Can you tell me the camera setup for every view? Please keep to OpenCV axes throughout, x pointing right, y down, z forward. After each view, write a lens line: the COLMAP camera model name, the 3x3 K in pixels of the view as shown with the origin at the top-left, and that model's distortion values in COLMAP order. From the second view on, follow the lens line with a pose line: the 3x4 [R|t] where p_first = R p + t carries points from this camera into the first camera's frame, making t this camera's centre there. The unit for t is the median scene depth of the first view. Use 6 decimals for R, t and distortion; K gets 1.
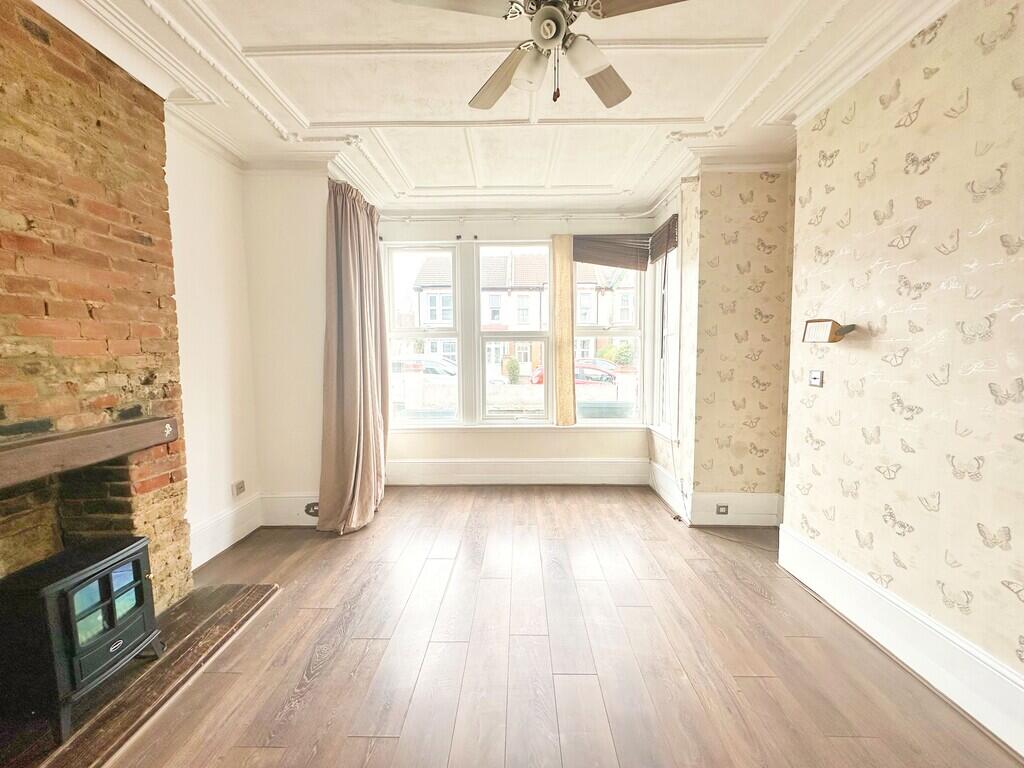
lens RADIAL K [[409.7, 0, 510.7], [0, 409.7, 383.6], [0, 0, 1]] dist [-0.002543, -0.000223]
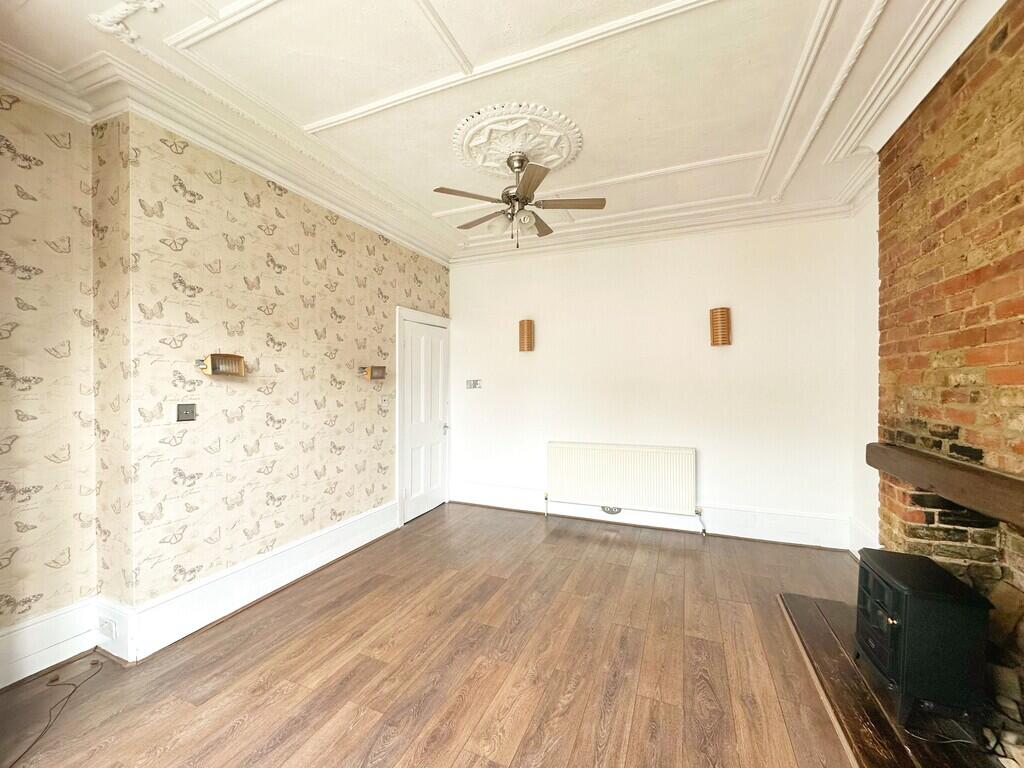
lens RADIAL K [[409.7, 0, 512.2], [0, 409.7, 386.4], [0, 0, 1]] dist [-0.002543, -0.000223]
pose [[-0.929092, 0.002423, 0.369841, -0.416310], [0.032925, 0.996550, 0.076185, -0.160053], [-0.368380, 0.082960, -0.925966, 2.102695]]
